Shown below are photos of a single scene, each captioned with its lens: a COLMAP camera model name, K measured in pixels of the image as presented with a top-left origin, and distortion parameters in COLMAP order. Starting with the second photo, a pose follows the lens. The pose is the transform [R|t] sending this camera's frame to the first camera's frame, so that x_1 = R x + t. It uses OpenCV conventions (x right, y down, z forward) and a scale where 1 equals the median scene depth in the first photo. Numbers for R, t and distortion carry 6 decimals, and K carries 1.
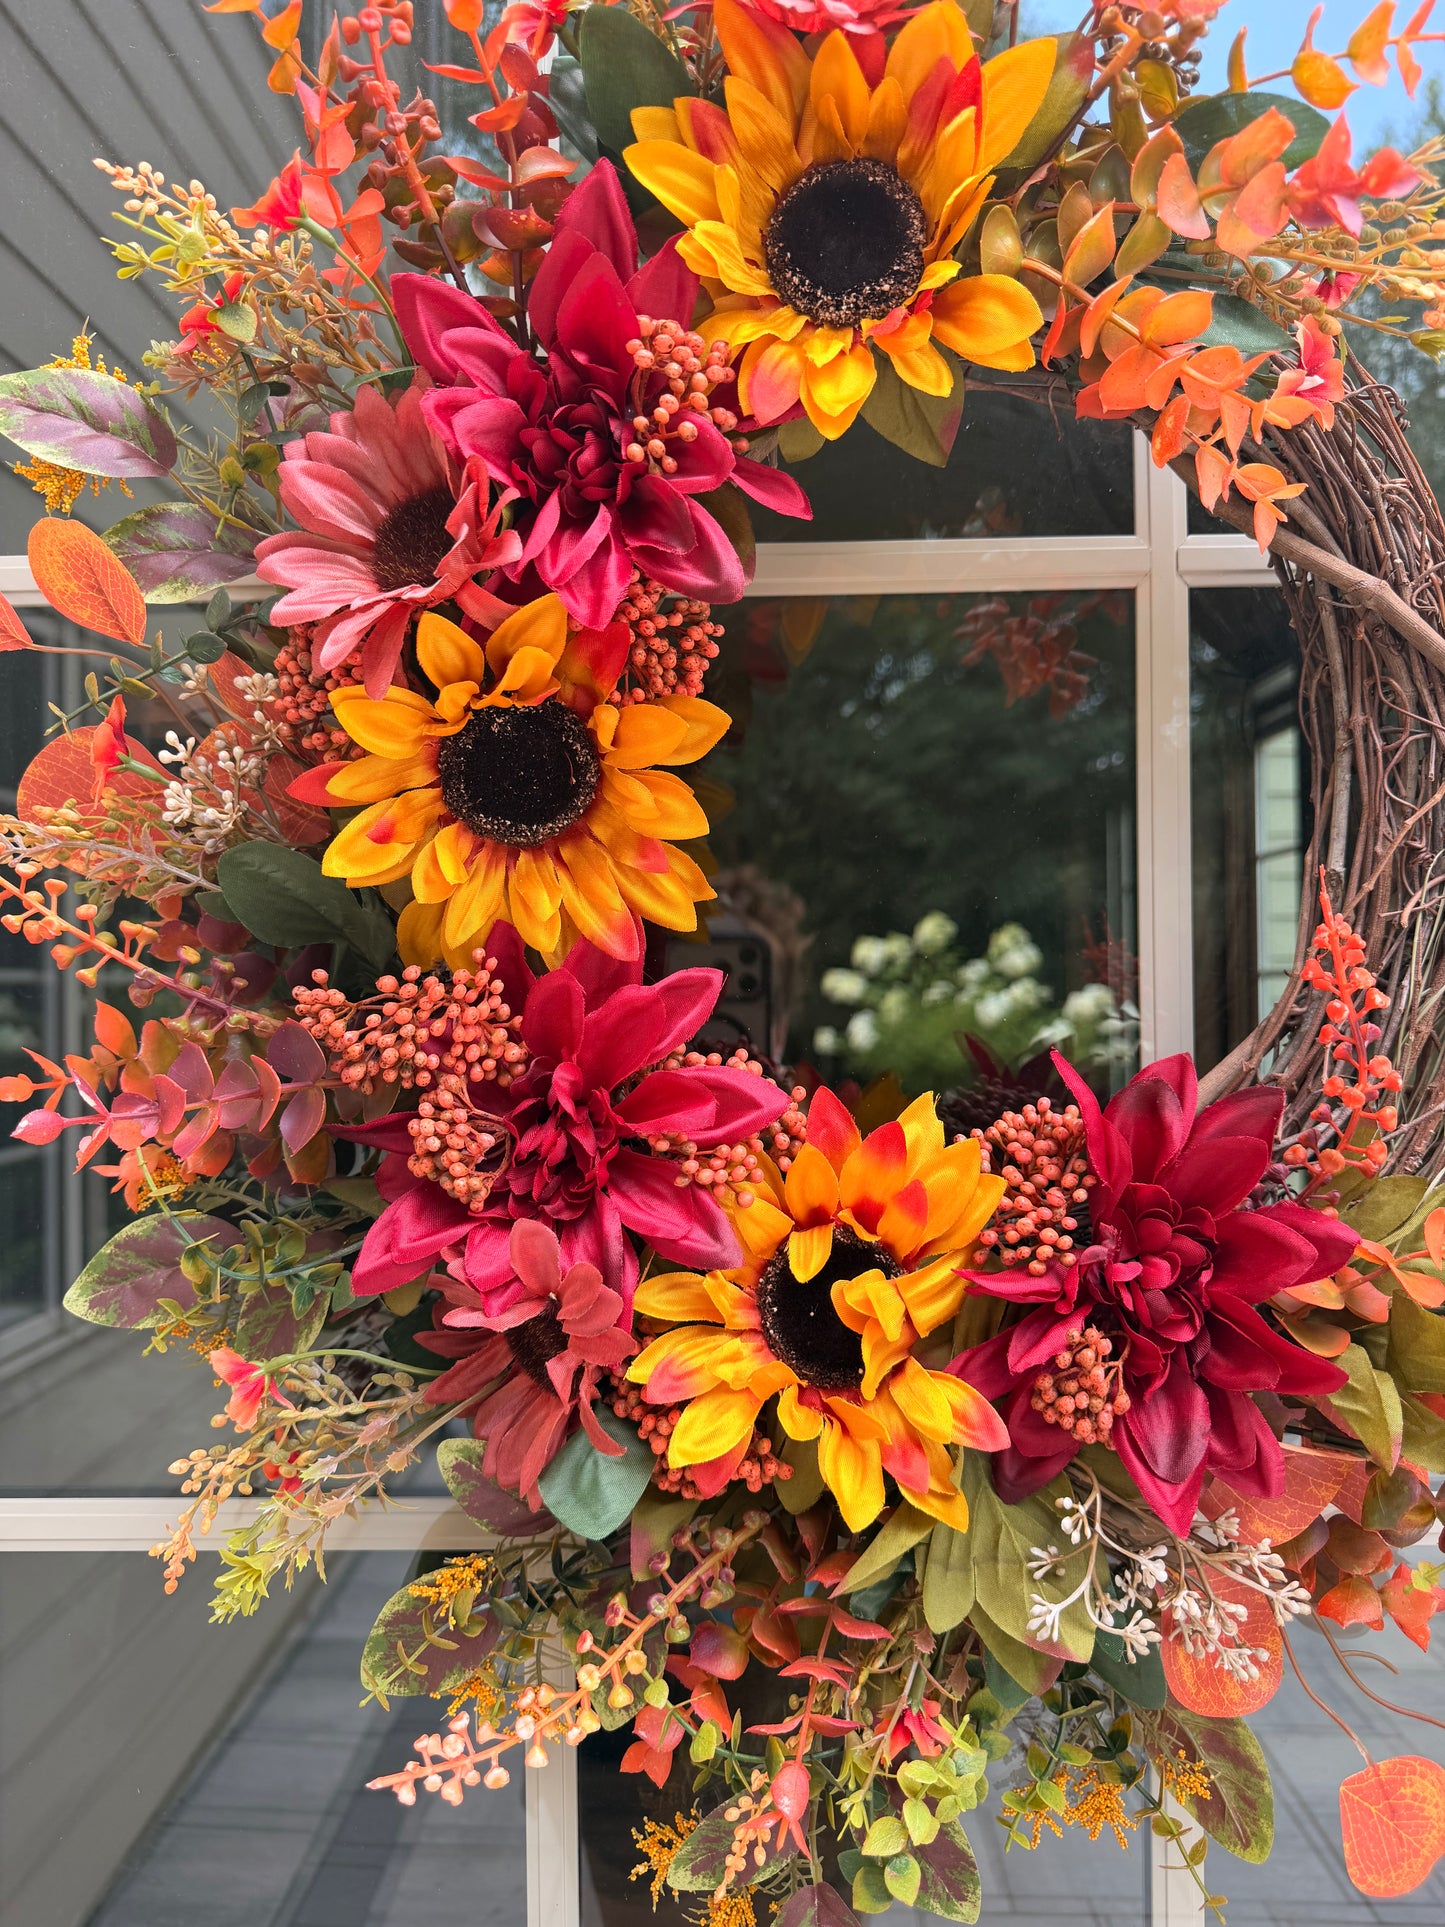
lens RADIAL K [[1374.1, 0, 720.1], [0, 1374.1, 973.7], [0, 0, 1]] dist [0.093836, -0.174800]
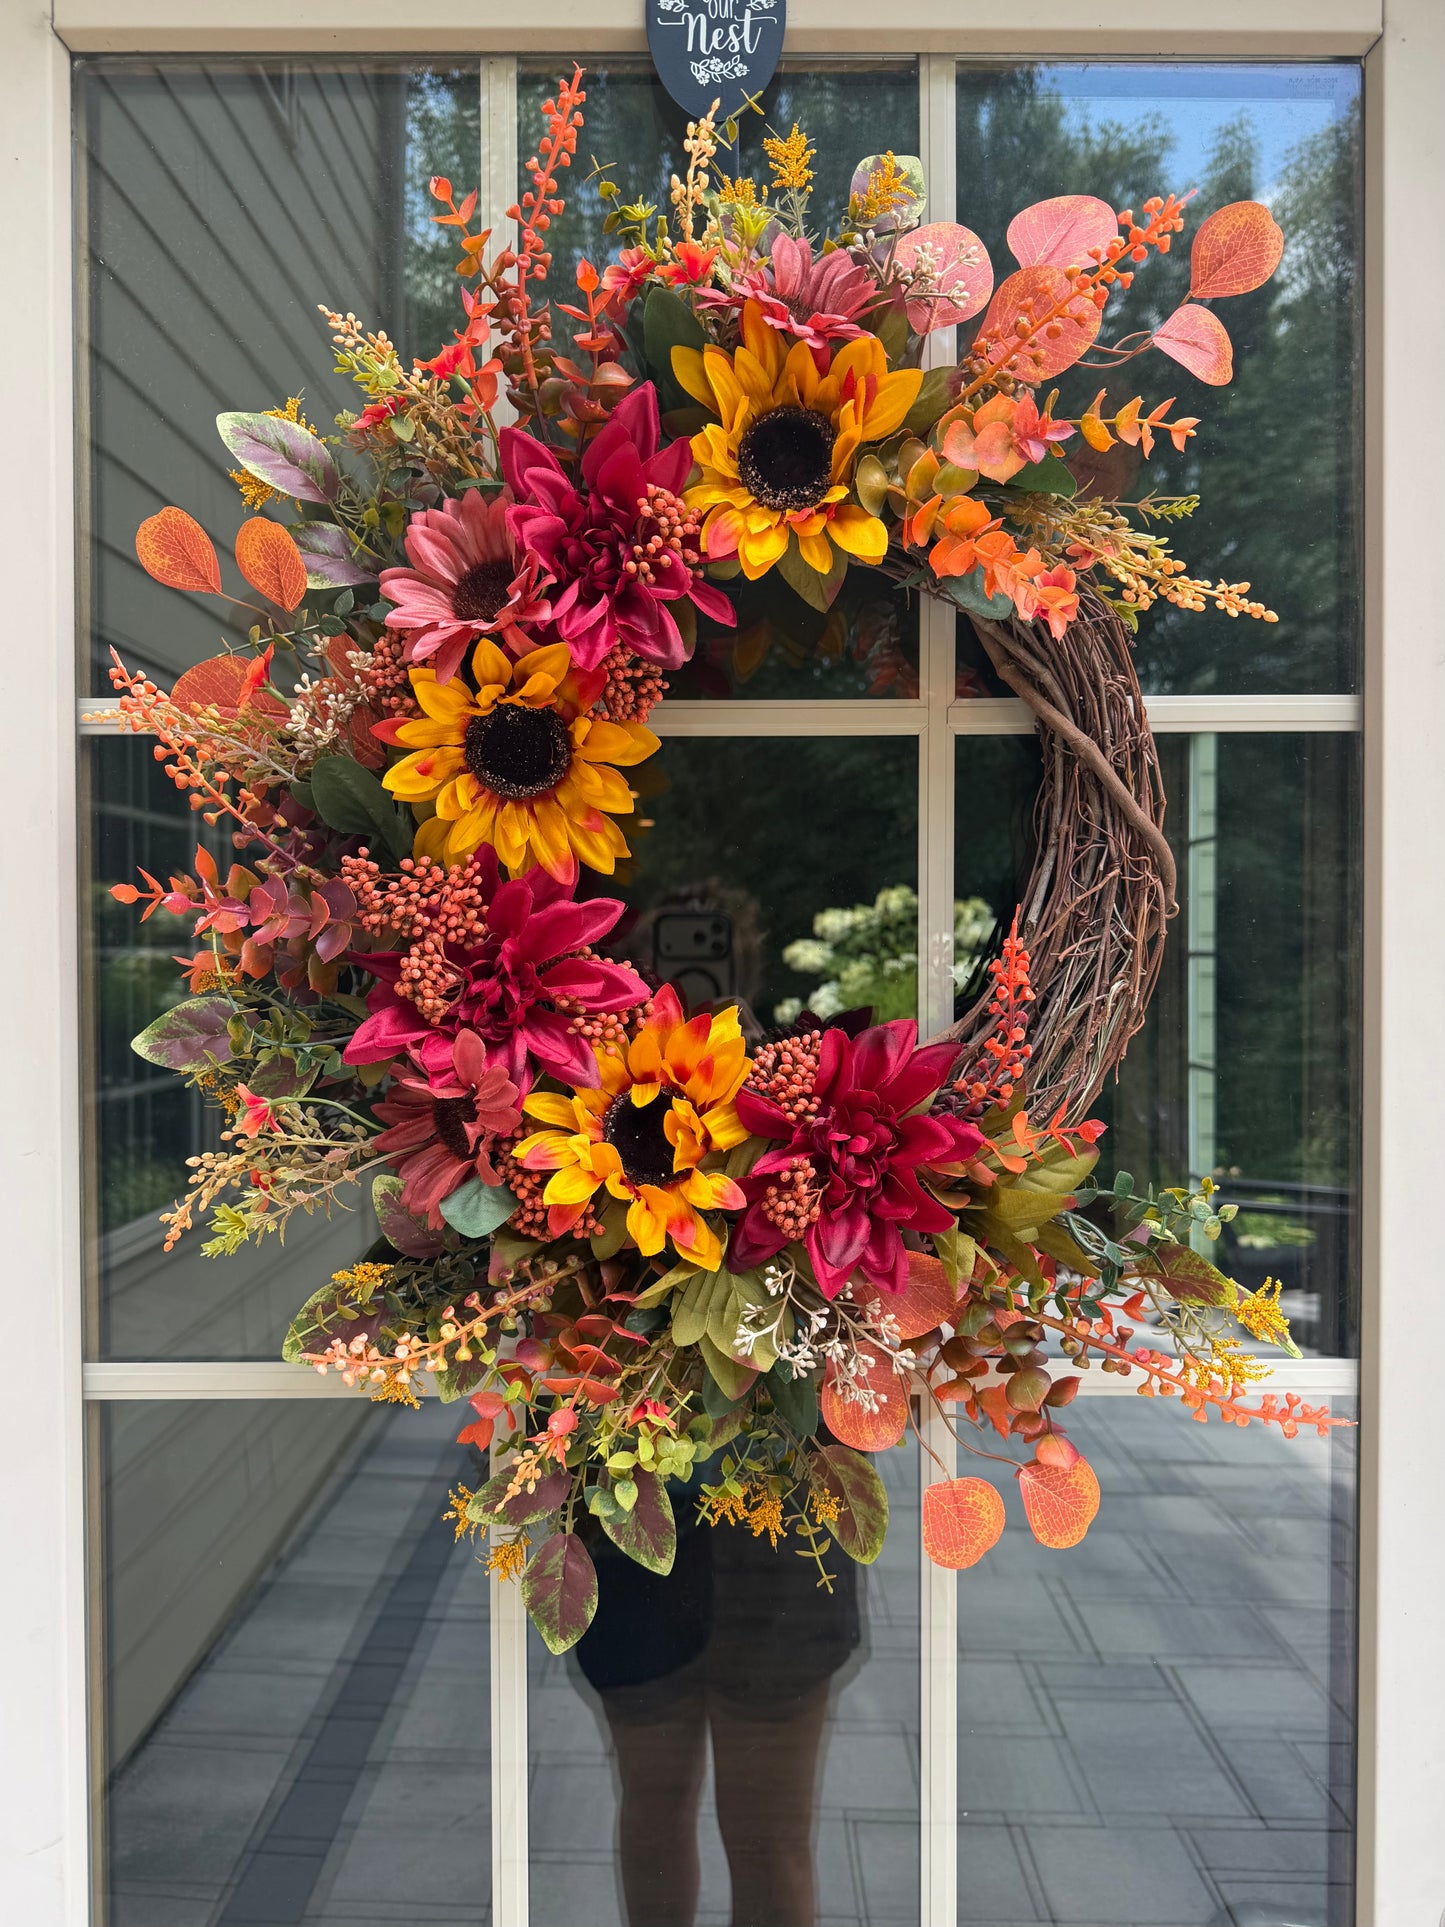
lens RADIAL K [[1374.1, 0, 720.1], [0, 1374.1, 973.7], [0, 0, 1]] dist [0.093836, -0.174800]
pose [[0.979583, 0.193817, 0.053396, 0.040359], [-0.191702, 0.980542, -0.042278, 0.122056], [-0.060551, 0.031178, 0.997678, -0.539516]]
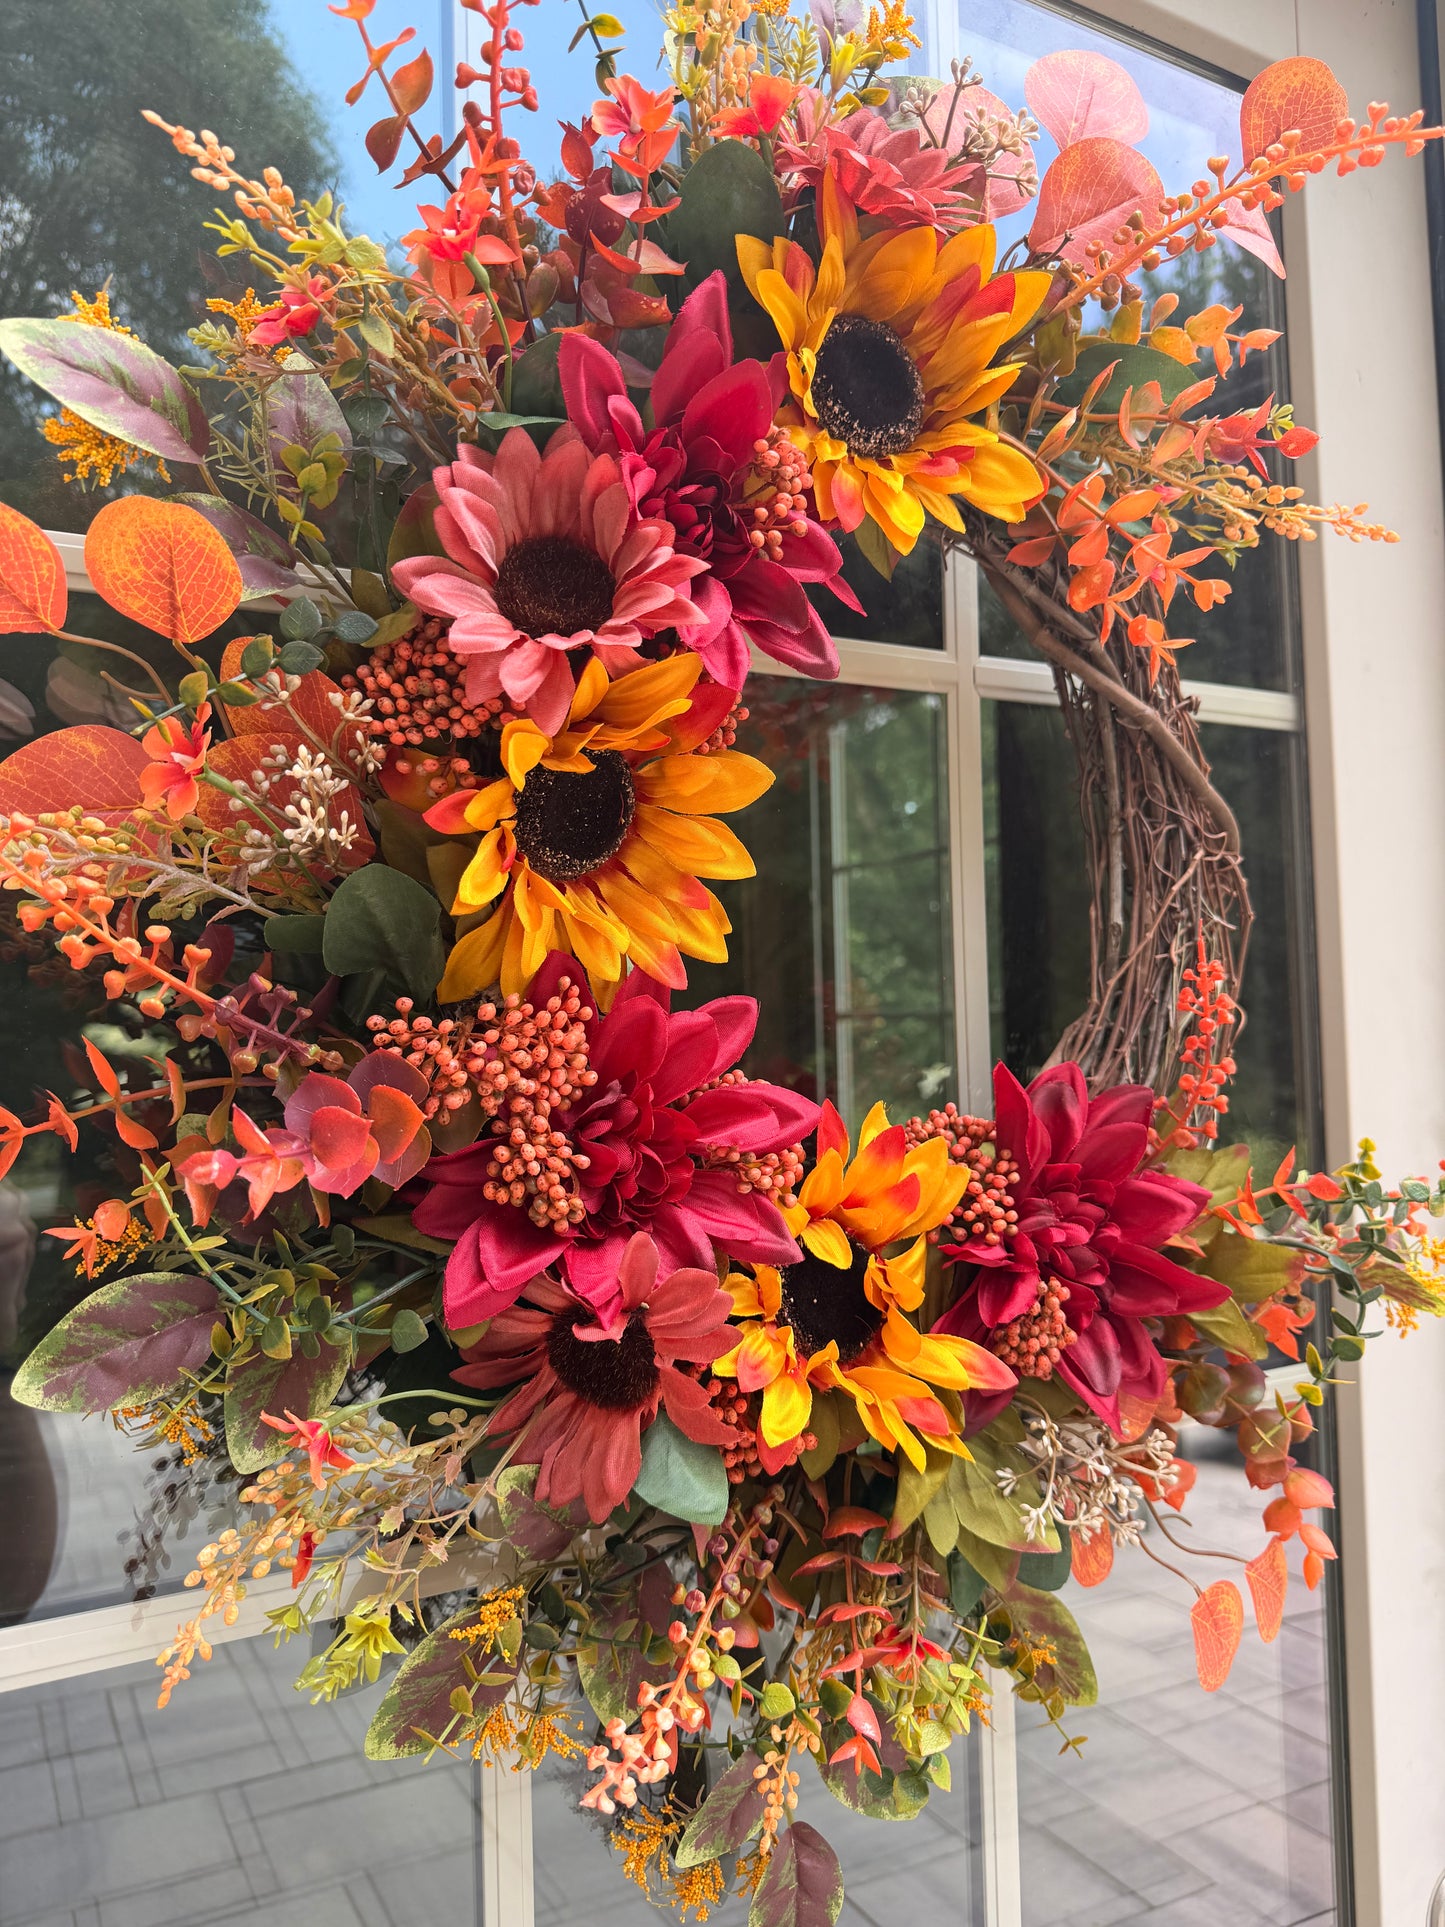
lens RADIAL K [[1343.7, 0, 722.5], [0, 1343.7, 963.5], [0, 0, 1]] dist [0.134809, -0.265698]
pose [[0.870894, 0.010691, 0.491354, -0.571278], [0.009456, 0.999214, -0.038502, 0.012010], [-0.491380, 0.038178, 0.870108, 0.060151]]
